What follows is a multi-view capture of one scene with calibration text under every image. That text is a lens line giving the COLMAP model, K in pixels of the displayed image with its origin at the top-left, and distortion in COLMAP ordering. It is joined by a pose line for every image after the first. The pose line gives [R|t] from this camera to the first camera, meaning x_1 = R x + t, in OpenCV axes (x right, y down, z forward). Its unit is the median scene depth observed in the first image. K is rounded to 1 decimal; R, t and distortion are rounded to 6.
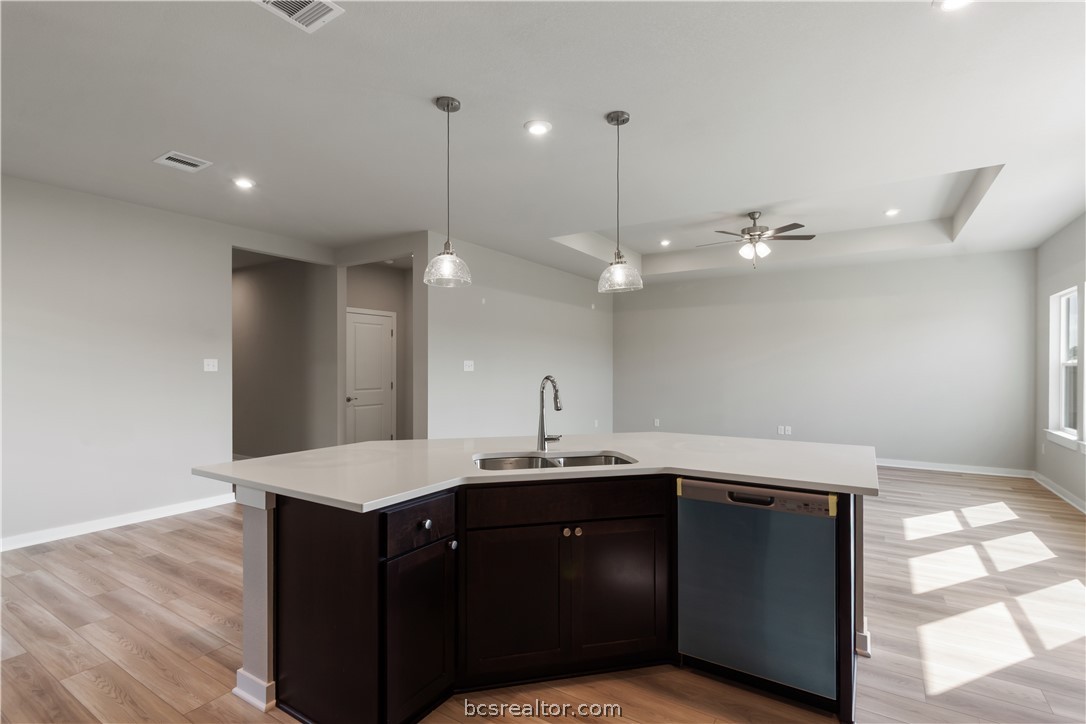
lens RADIAL K [[509.0, 0, 543.8], [0, 509.0, 367.1], [0, 0, 1]] dist [0.025918, 0.000444]
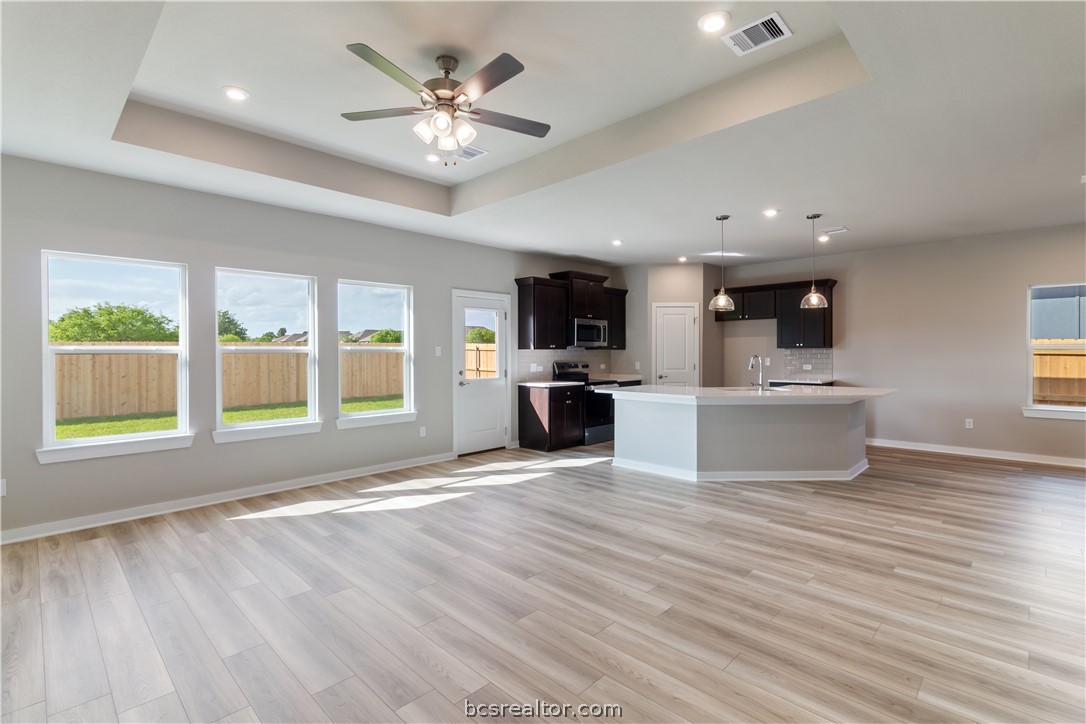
lens RADIAL K [[503.9, 0, 546.8], [0, 503.9, 352.6], [0, 0, 1]] dist [-0.000029, 0.000050]
pose [[-0.979905, 0.008269, 0.199295, 0.316362], [0.008440, 0.999964, 0.000005, 0.000593], [-0.199288, 0.001687, -0.979940, 2.328752]]
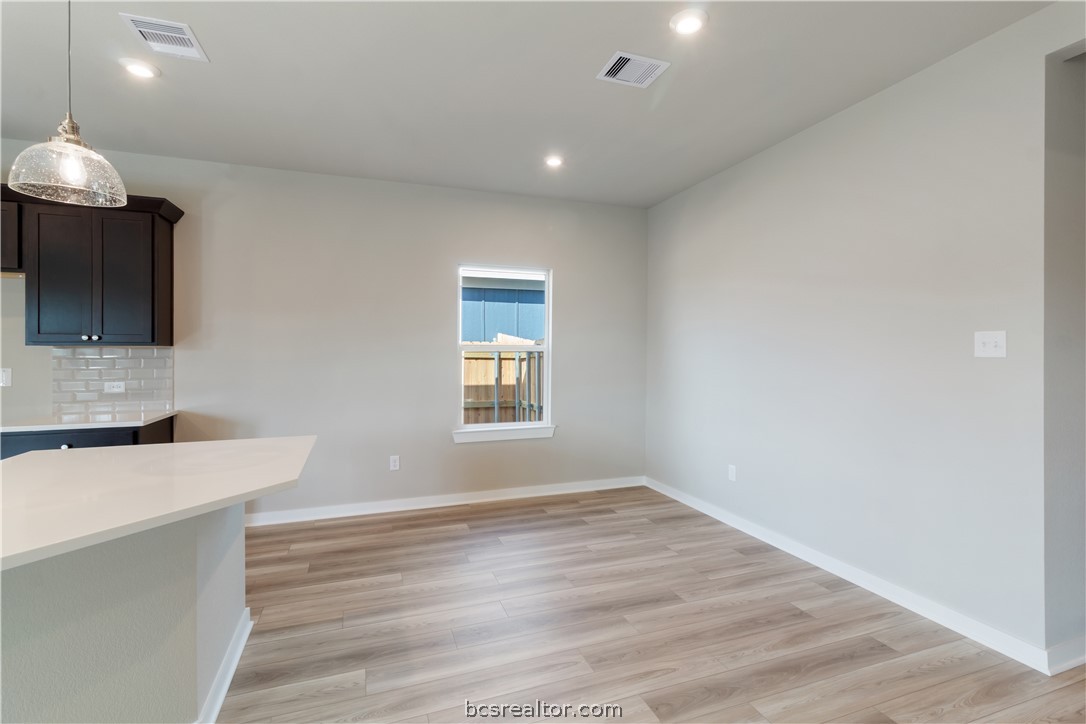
lens RADIAL K [[503.9, 0, 546.8], [0, 503.9, 352.6], [0, 0, 1]] dist [-0.000029, 0.000050]
pose [[-0.599589, 0.004869, -0.800293, -0.050697], [0.001936, 0.999987, 0.004634, 0.001405], [0.800305, 0.001229, -0.599591, 1.305965]]
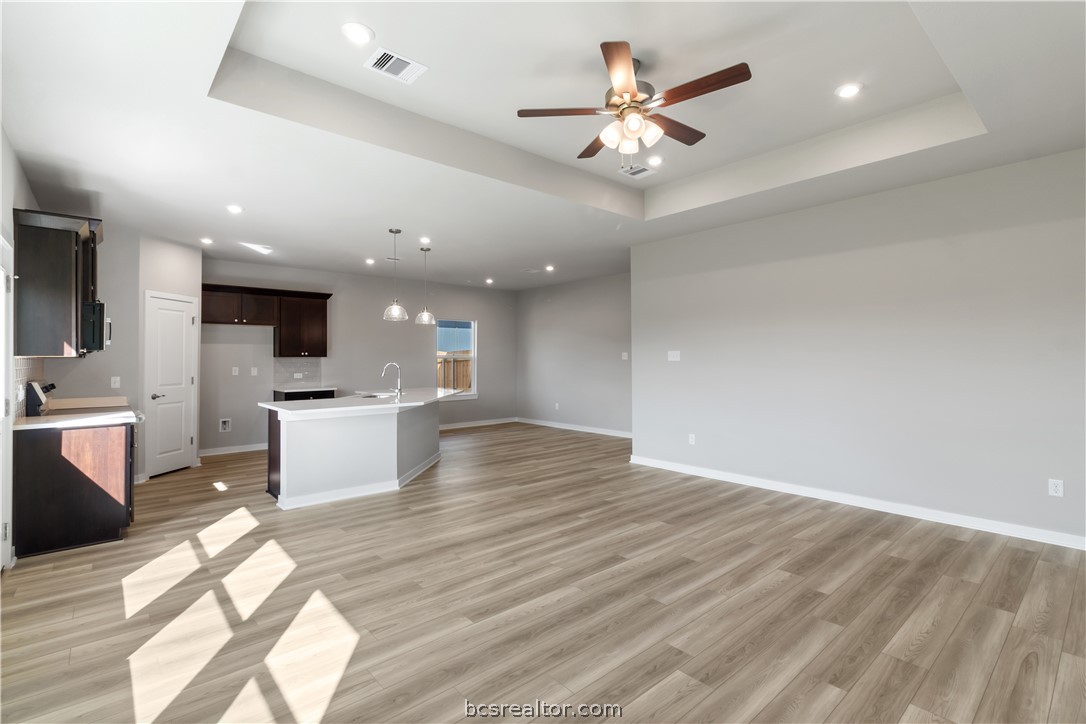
lens RADIAL K [[503.9, 0, 546.8], [0, 503.9, 352.6], [0, 0, 1]] dist [-0.000029, 0.000050]
pose [[-0.273475, -0.005060, -0.961866, 1.433192], [0.006840, 0.999951, -0.007205, -0.005129], [0.961855, -0.008550, -0.273427, 1.658107]]
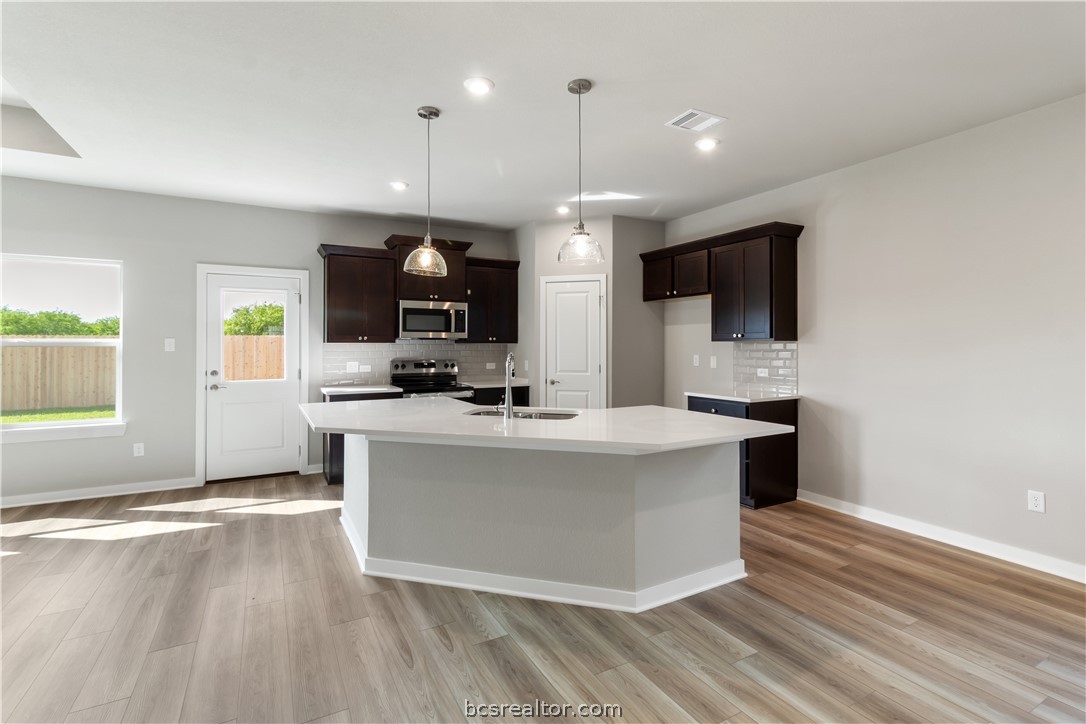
lens RADIAL K [[509.6, 0, 547.6], [0, 509.6, 339.4], [0, 0, 1]] dist [-0.000281, 0.000161]
pose [[-0.880004, 0.011361, 0.474830, -0.459124], [0.004898, 0.999878, -0.014847, 0.003146], [-0.474941, -0.010739, -0.879952, 1.449230]]
